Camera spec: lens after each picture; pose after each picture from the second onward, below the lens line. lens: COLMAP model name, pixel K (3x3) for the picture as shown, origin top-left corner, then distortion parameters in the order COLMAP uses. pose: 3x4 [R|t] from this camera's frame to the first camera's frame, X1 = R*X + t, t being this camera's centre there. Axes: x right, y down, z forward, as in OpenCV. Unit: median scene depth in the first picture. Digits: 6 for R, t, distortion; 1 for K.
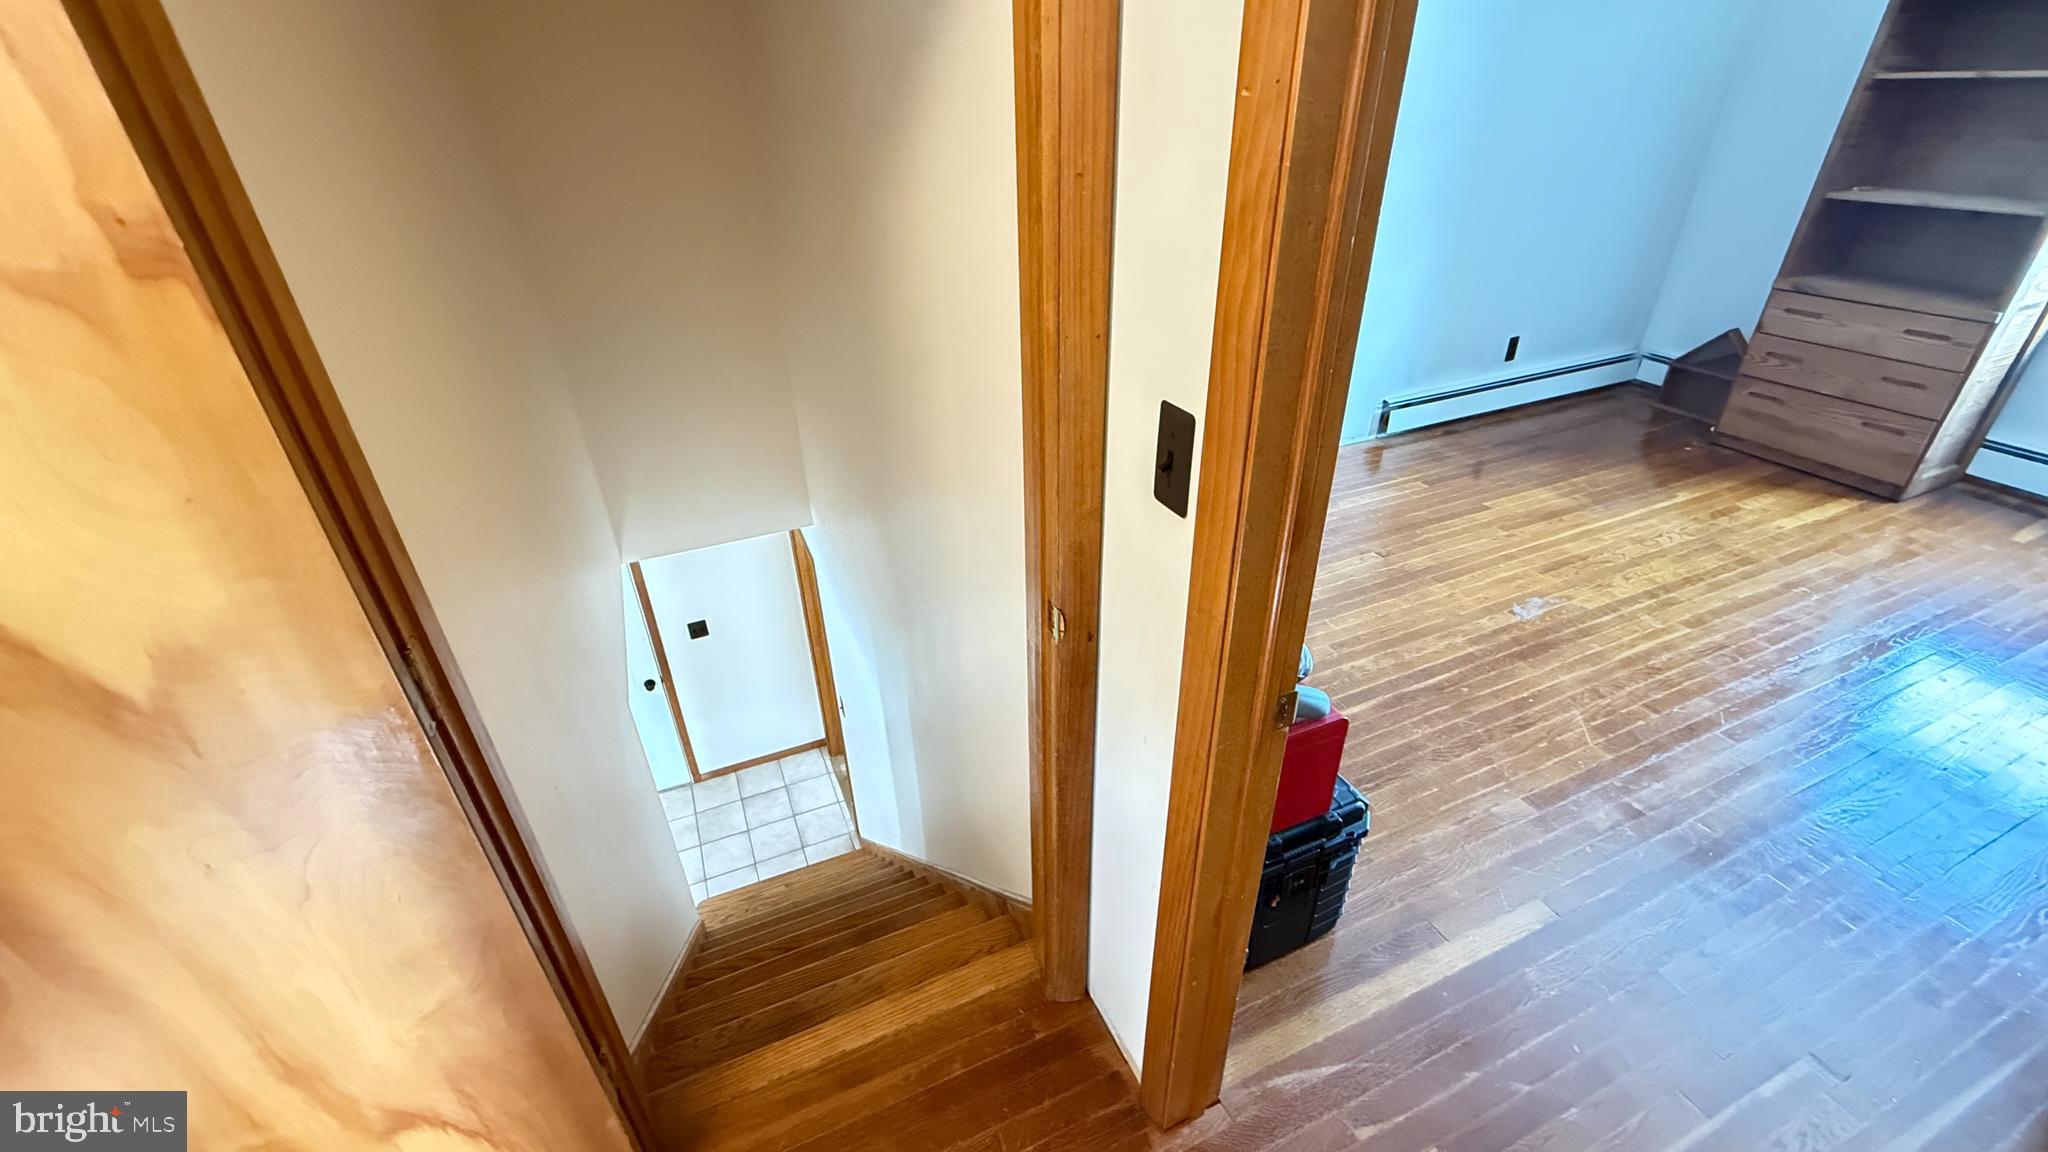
lens RADIAL K [[842.7, 0, 1015.4], [0, 842.7, 579.9], [0, 0, 1]] dist [0.000491, -0.000556]
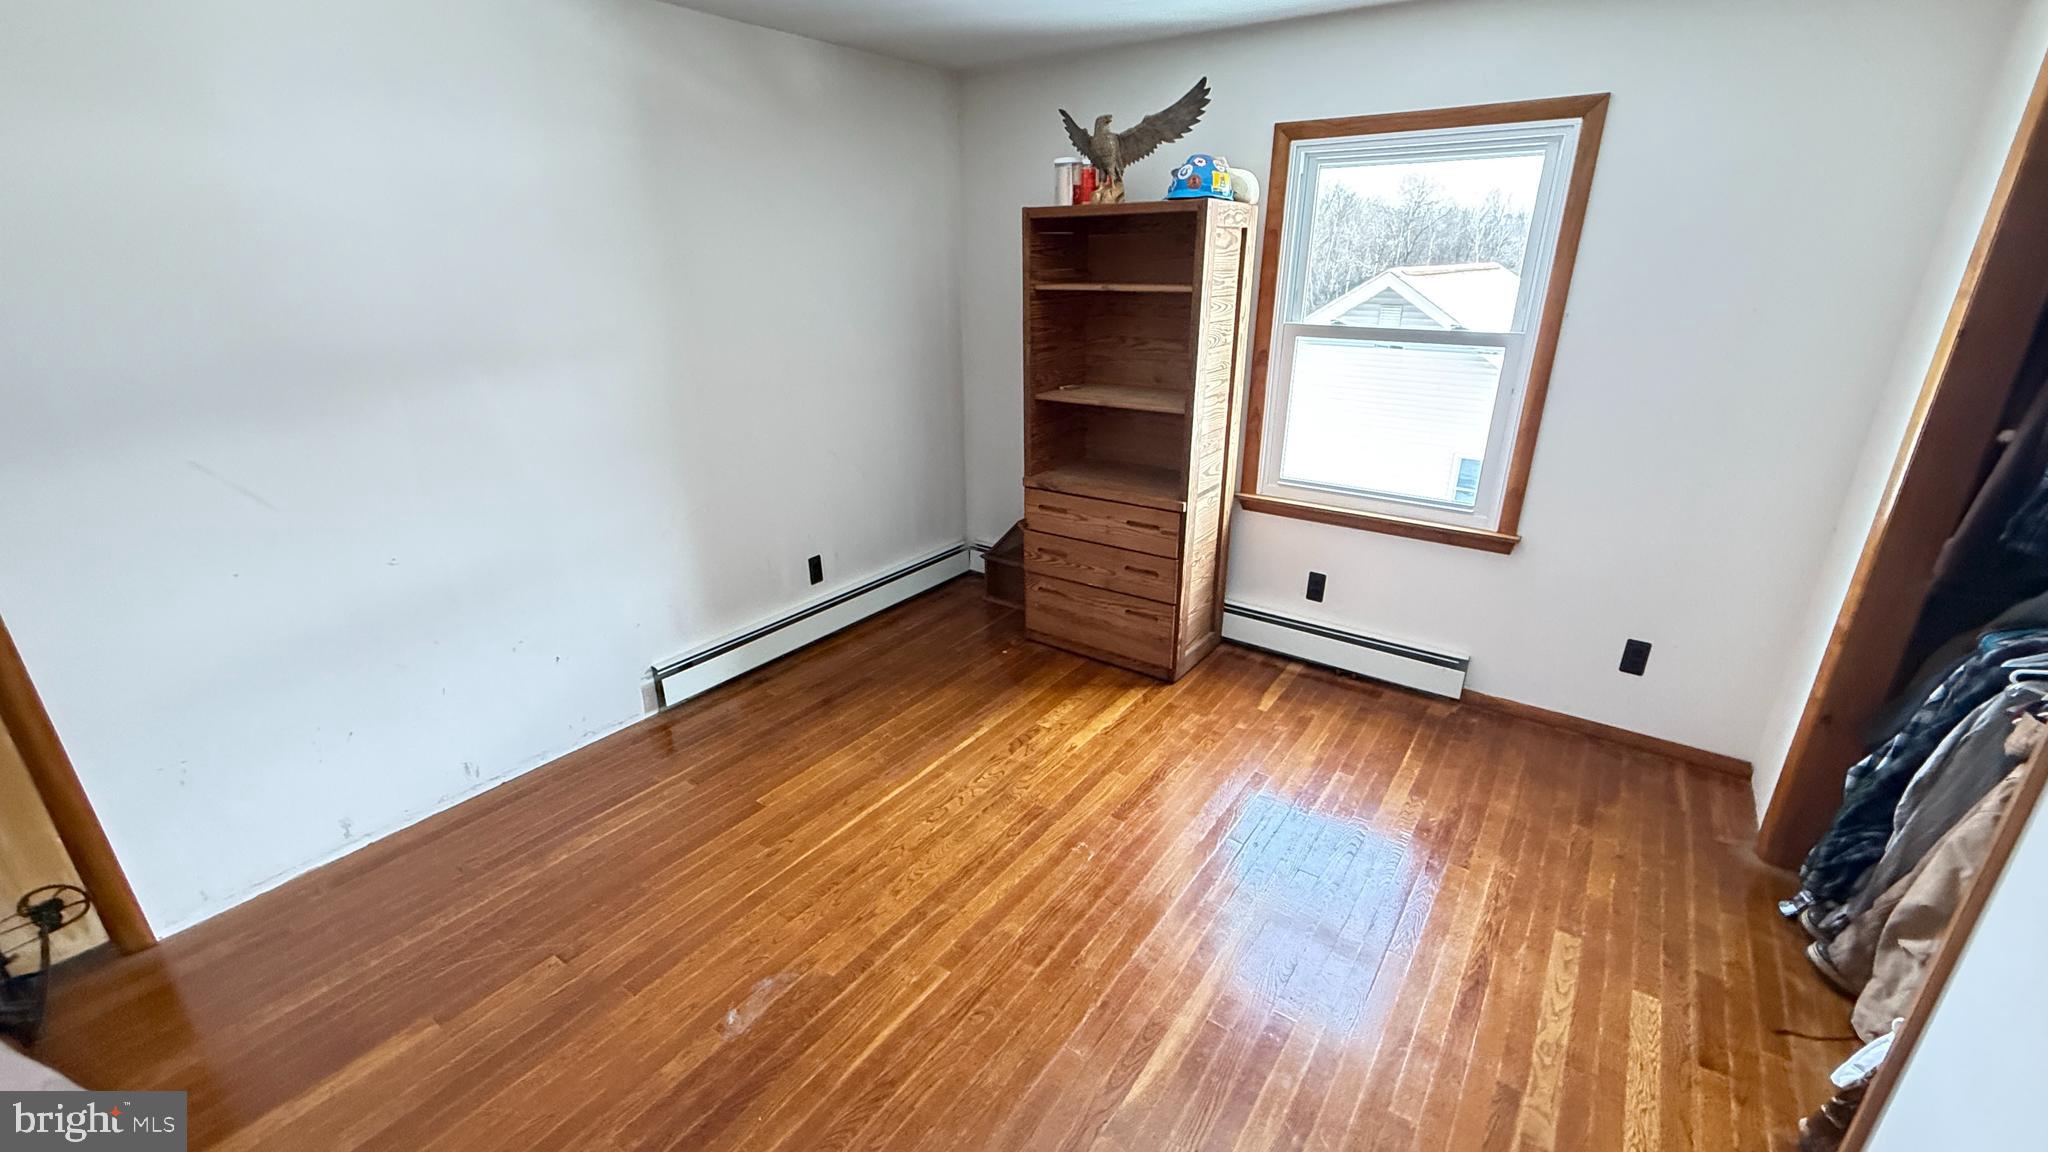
lens RADIAL K [[842.7, 0, 1021.4], [0, 842.7, 574.3], [0, 0, 1]] dist [0.000491, -0.000556]
pose [[0.863749, -0.159609, 0.477978, 0.441492], [0.244940, 0.961904, -0.121426, -0.139354], [-0.440388, 0.221957, 0.869939, 0.191271]]
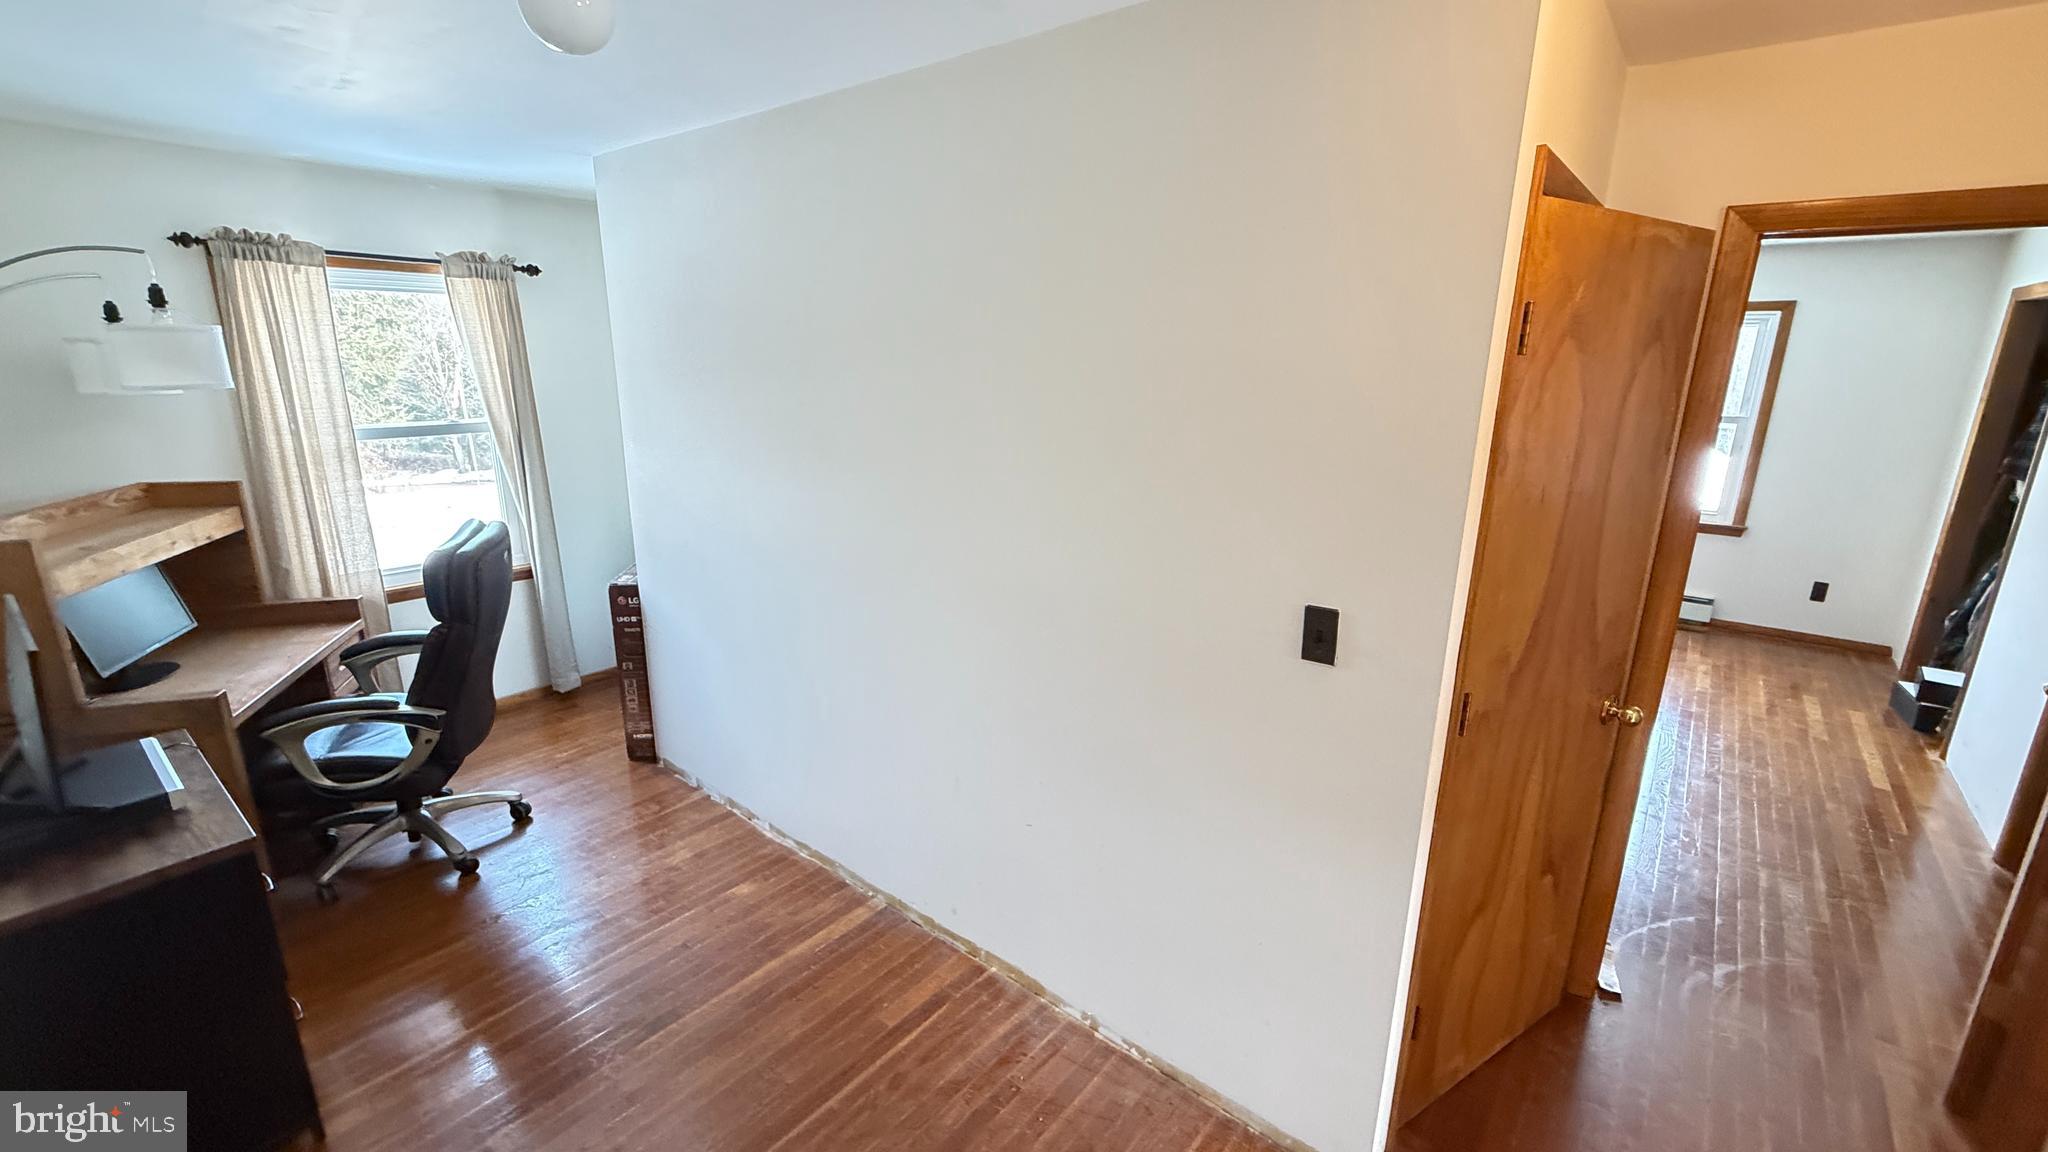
lens RADIAL K [[842.7, 0, 1025.0], [0, 842.7, 570.6], [0, 0, 1]] dist [0.000491, -0.000556]
pose [[0.889729, -0.080273, 0.449375, -0.633358], [0.203205, 0.951150, -0.232425, 0.017697], [-0.408765, 0.298111, 0.862578, -0.076733]]
